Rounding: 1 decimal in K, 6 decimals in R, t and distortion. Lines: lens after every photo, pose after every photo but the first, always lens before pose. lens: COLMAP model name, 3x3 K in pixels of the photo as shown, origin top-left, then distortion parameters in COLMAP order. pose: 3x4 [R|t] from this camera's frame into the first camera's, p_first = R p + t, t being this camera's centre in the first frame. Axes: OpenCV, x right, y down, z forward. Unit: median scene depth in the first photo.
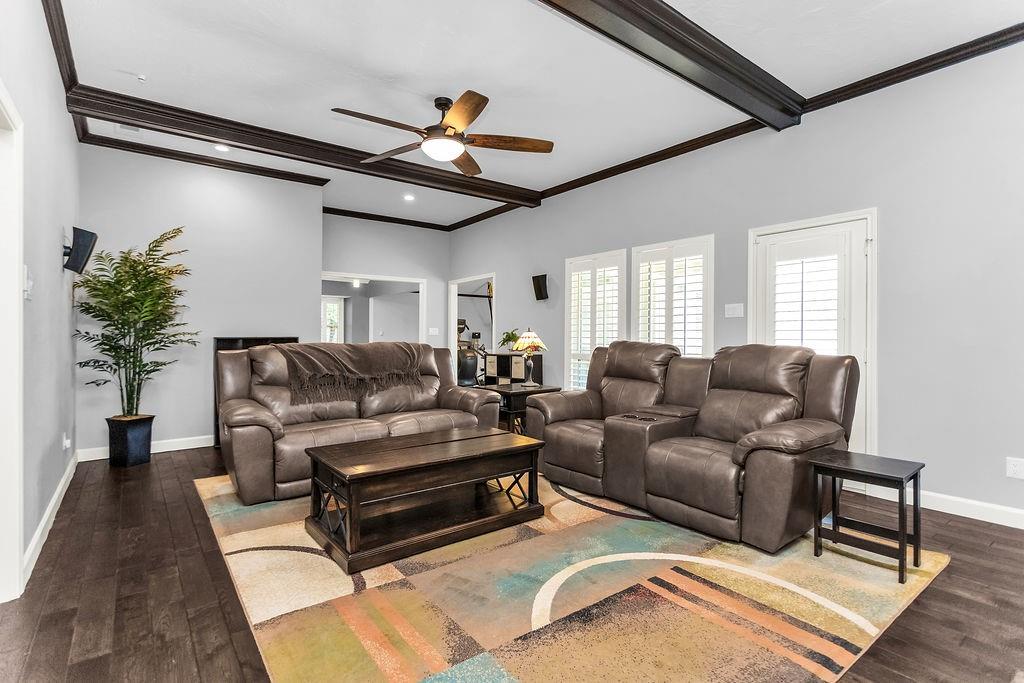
lens RADIAL K [[490.7, 0, 513.3], [0, 490.7, 334.5], [0, 0, 1]] dist [0.002140, -0.000127]
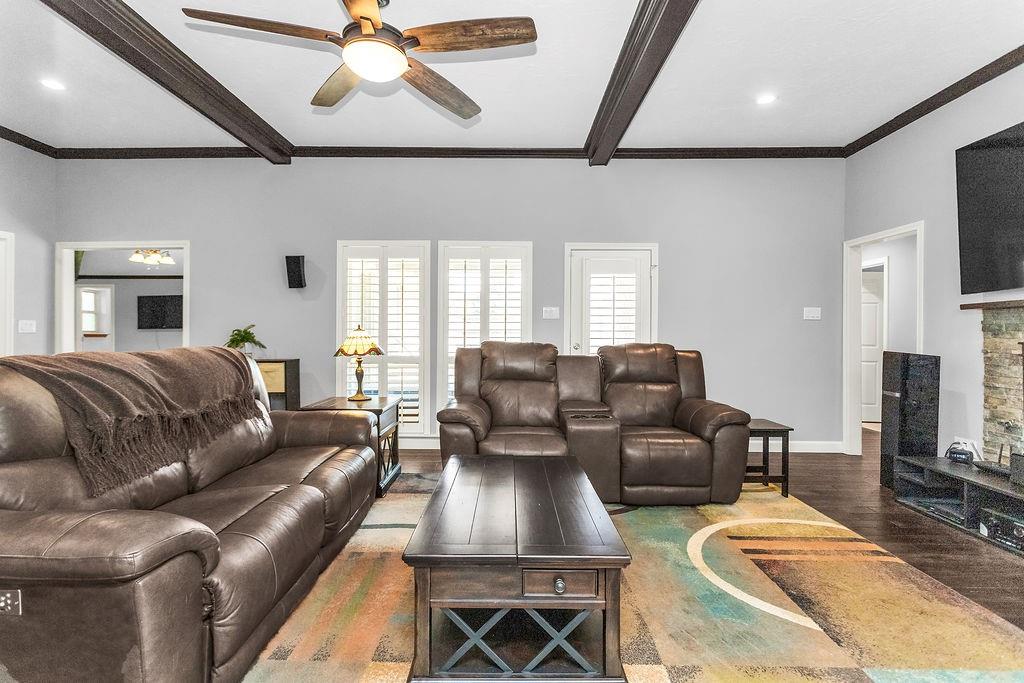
lens RADIAL K [[490.7, 0, 509.2], [0, 490.7, 334.6], [0, 0, 1]] dist [0.002140, -0.000127]
pose [[0.619011, -0.001812, 0.785380, -0.609031], [-0.004228, 0.999975, 0.005640, -0.005473], [-0.785371, -0.006812, 0.618988, 0.467186]]
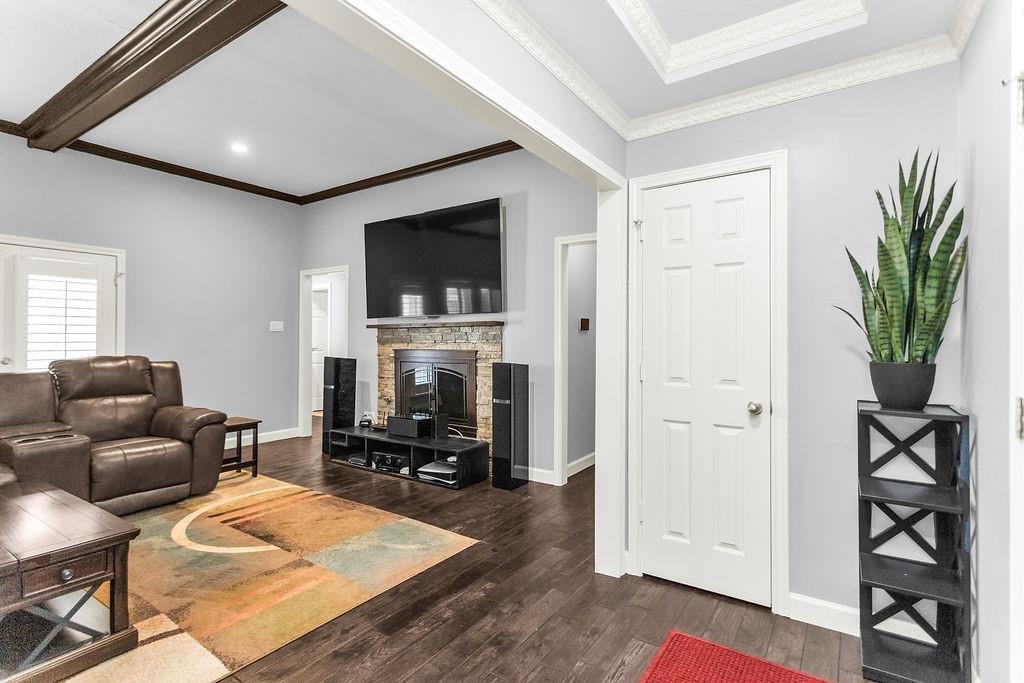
lens RADIAL K [[490.7, 0, 508.5], [0, 490.7, 338.5], [0, 0, 1]] dist [0.002140, -0.000127]
pose [[-0.317948, -0.003083, 0.948103, -0.854754], [-0.008905, 0.999960, 0.000265, -0.027677], [-0.948066, -0.008358, -0.317963, 0.432453]]
